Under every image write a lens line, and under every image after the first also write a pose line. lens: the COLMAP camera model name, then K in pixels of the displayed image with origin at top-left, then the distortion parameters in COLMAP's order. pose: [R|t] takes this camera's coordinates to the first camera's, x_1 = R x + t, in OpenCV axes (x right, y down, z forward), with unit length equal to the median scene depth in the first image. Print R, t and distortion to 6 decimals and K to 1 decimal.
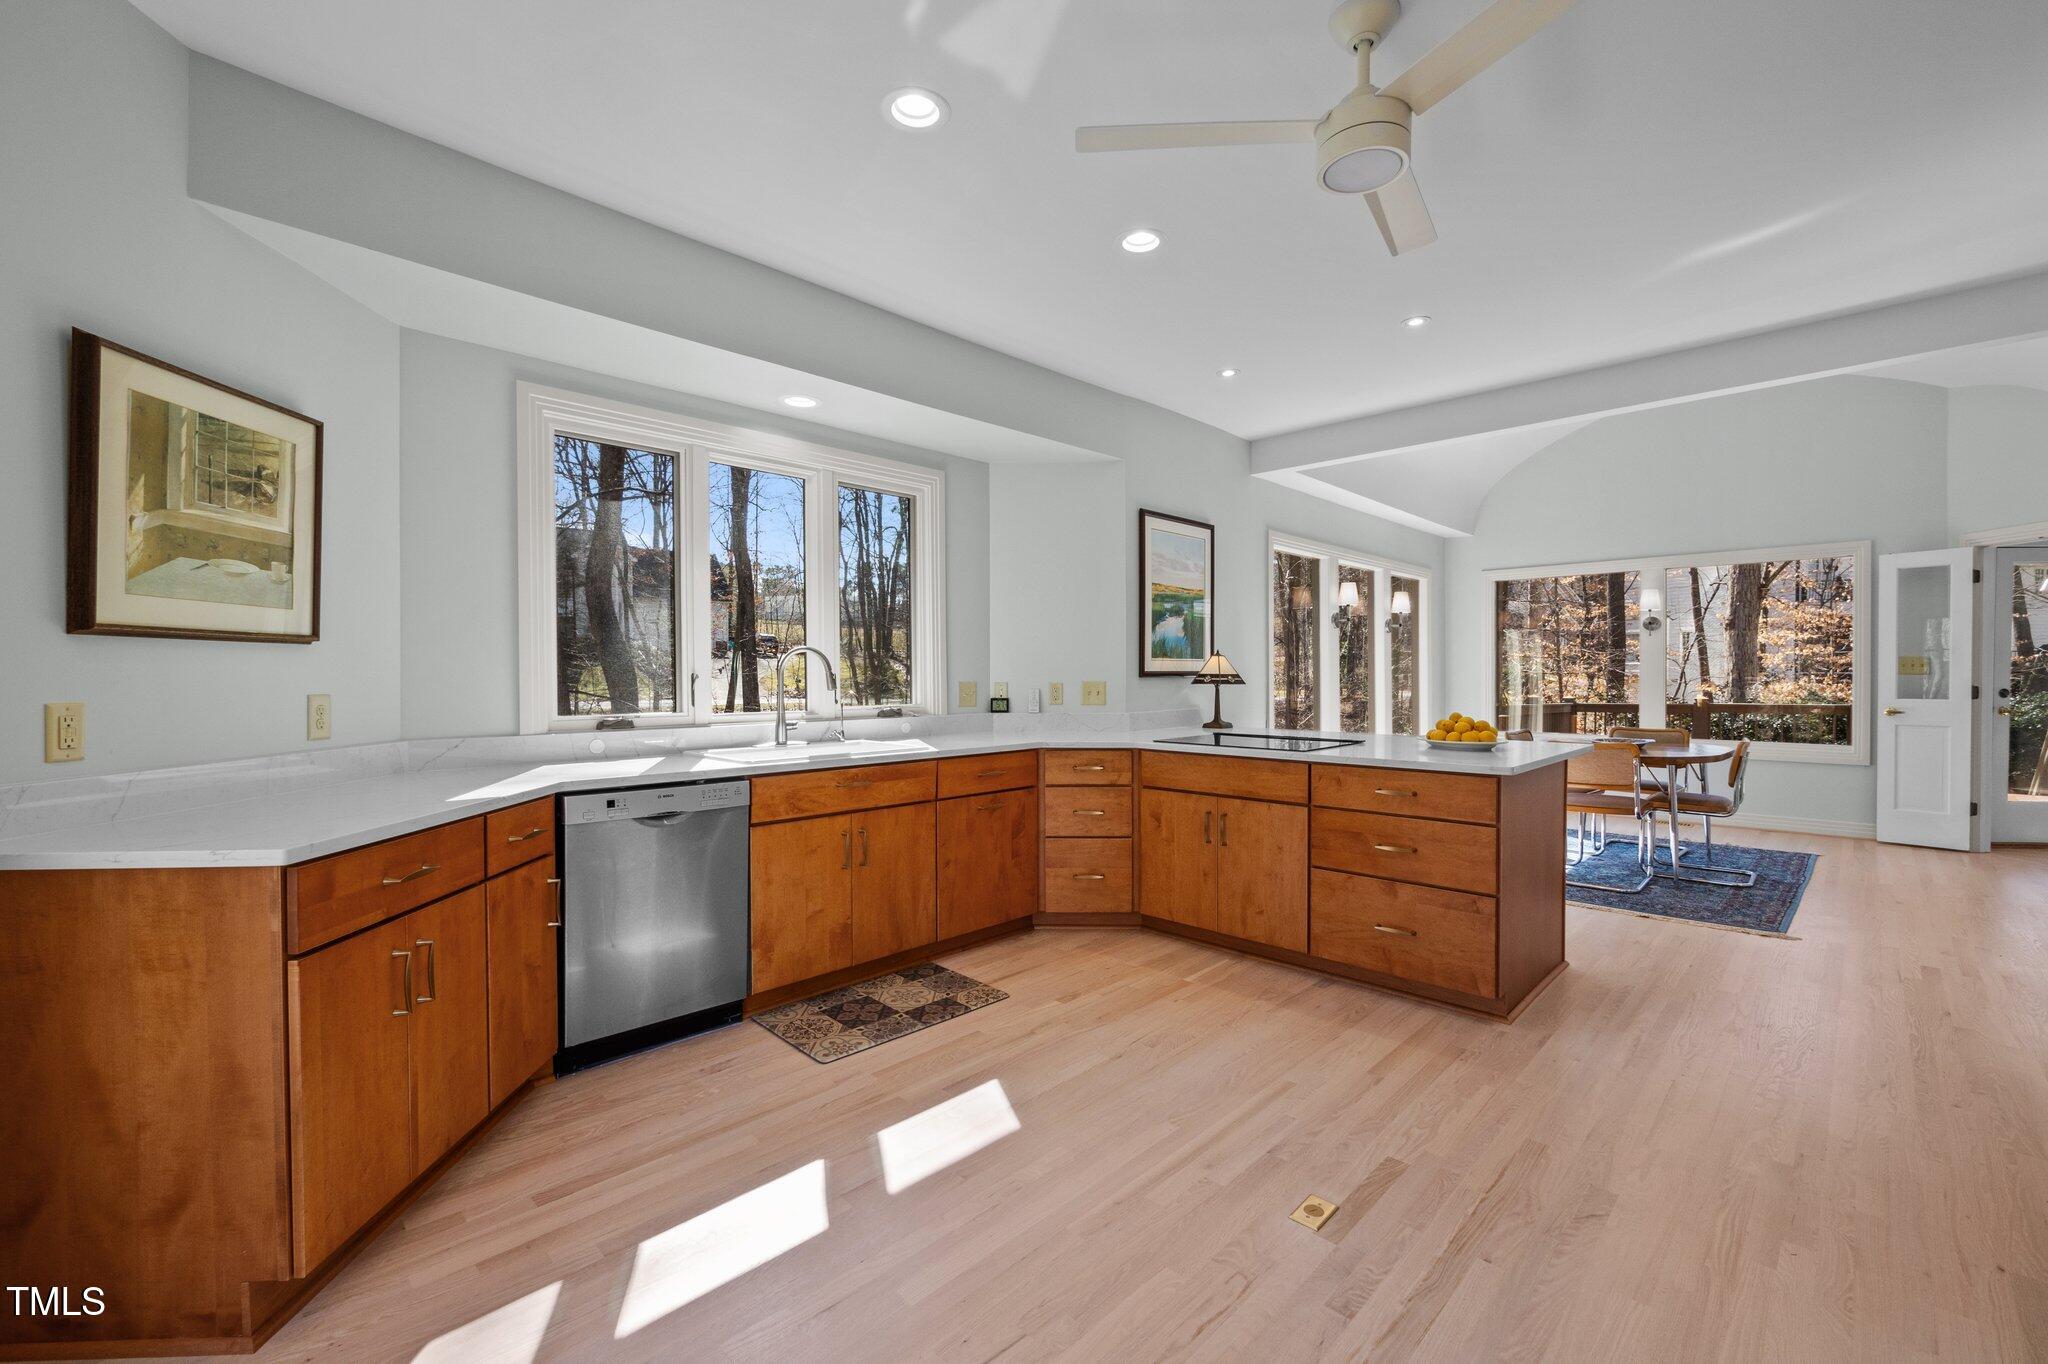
lens RADIAL K [[857.4, 0, 1024.6], [0, 857.4, 685.6], [0, 0, 1]] dist [-0.001172, -0.000146]
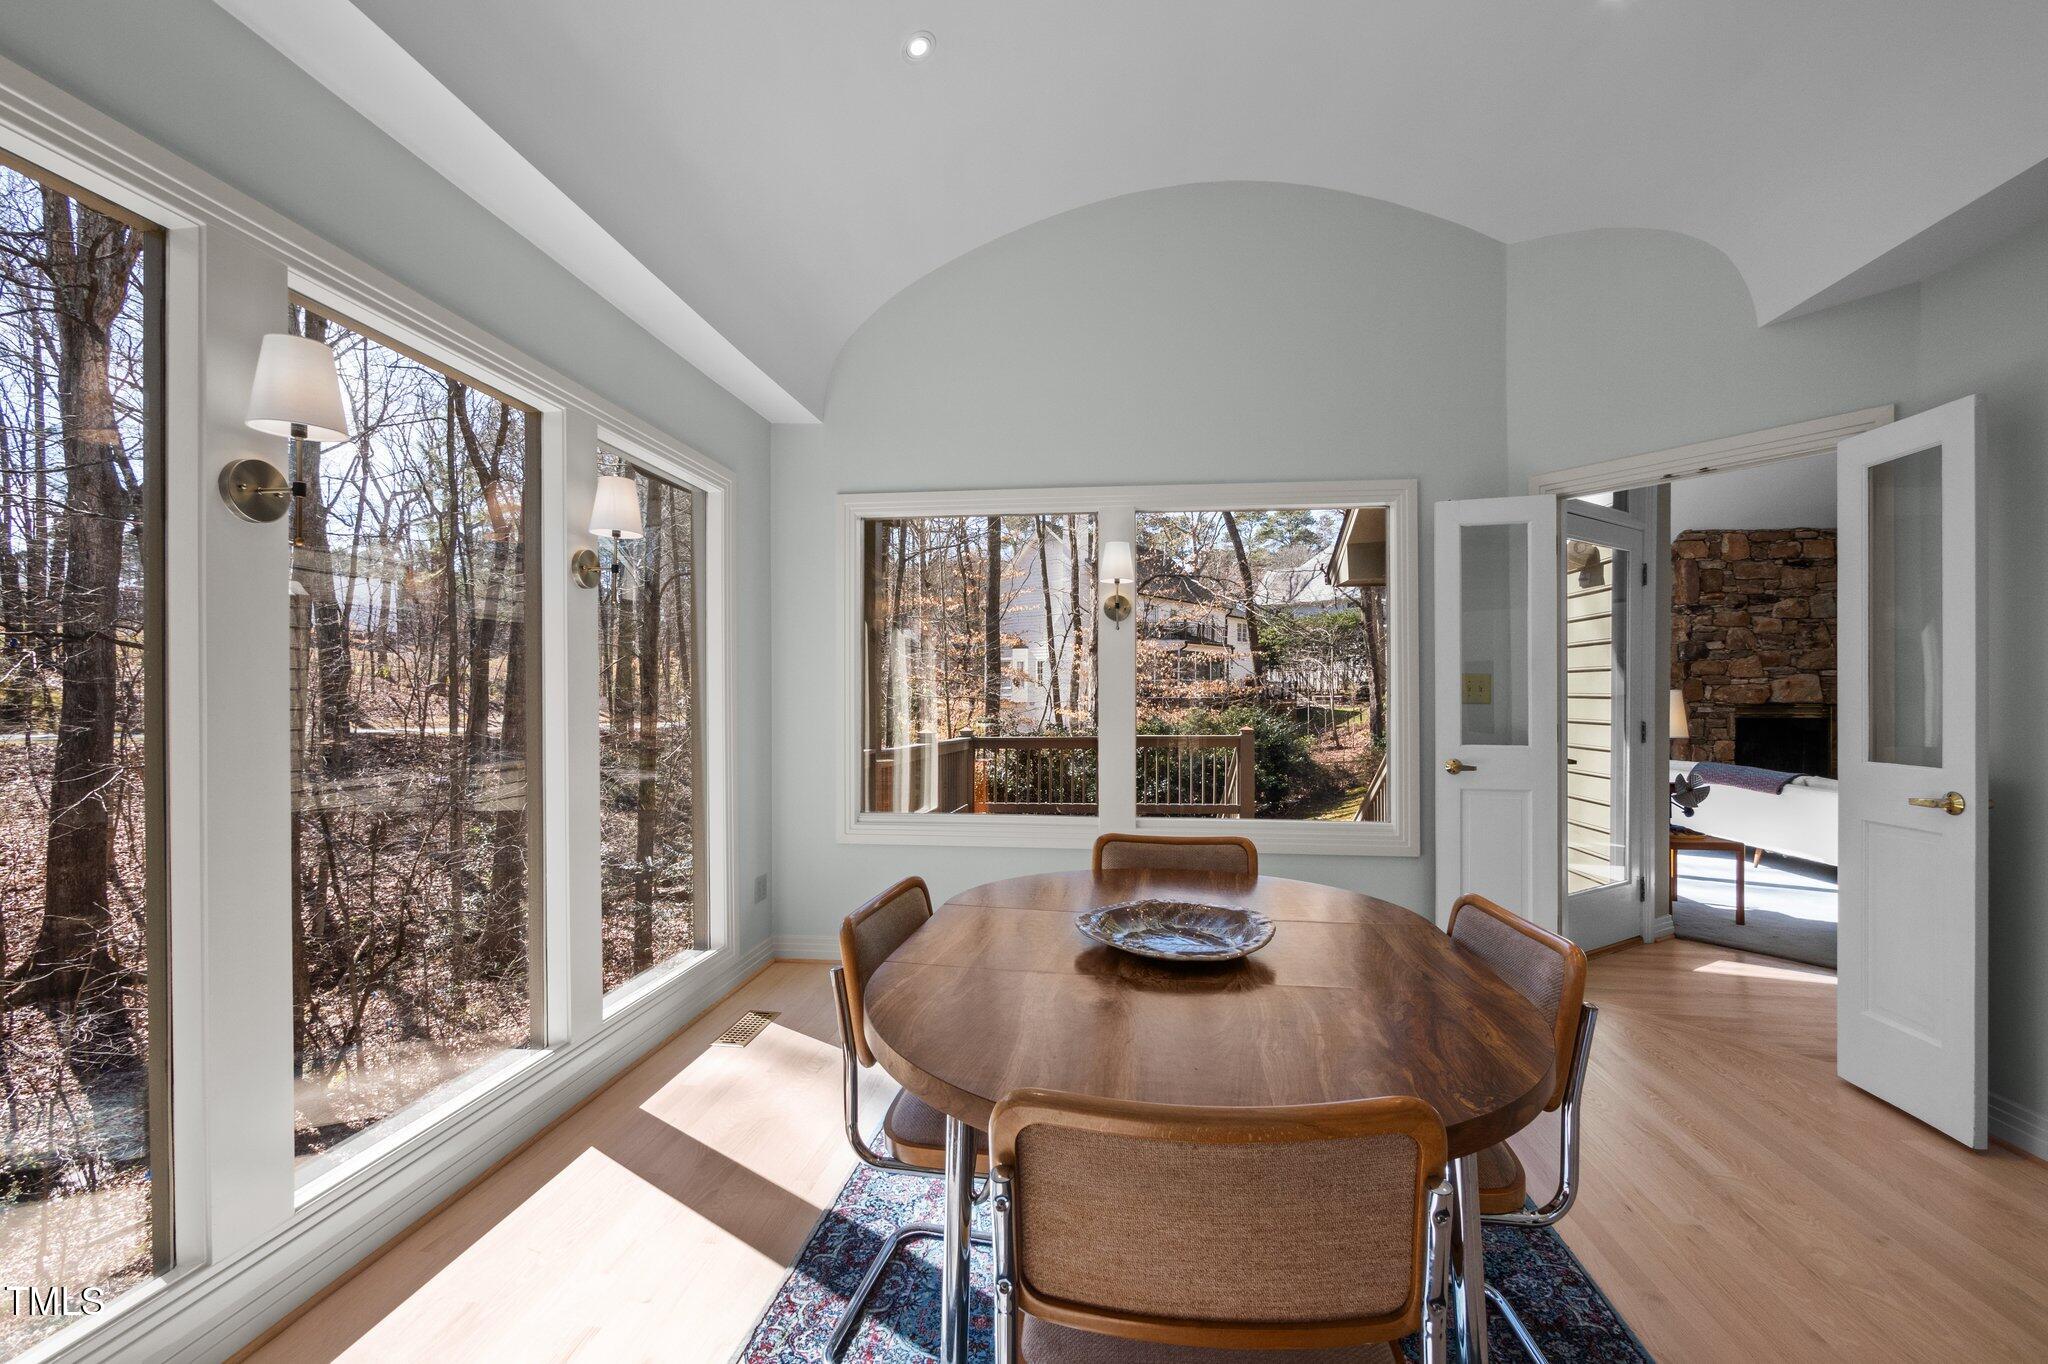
lens RADIAL K [[857.4, 0, 1024.6], [0, 857.4, 685.6], [0, 0, 1]] dist [-0.001172, -0.000146]
pose [[0.794570, 0.009665, 0.607096, 0.316637], [0.006484, 0.999681, -0.024401, -0.009638], [-0.607138, 0.023325, 0.794254, 0.537858]]
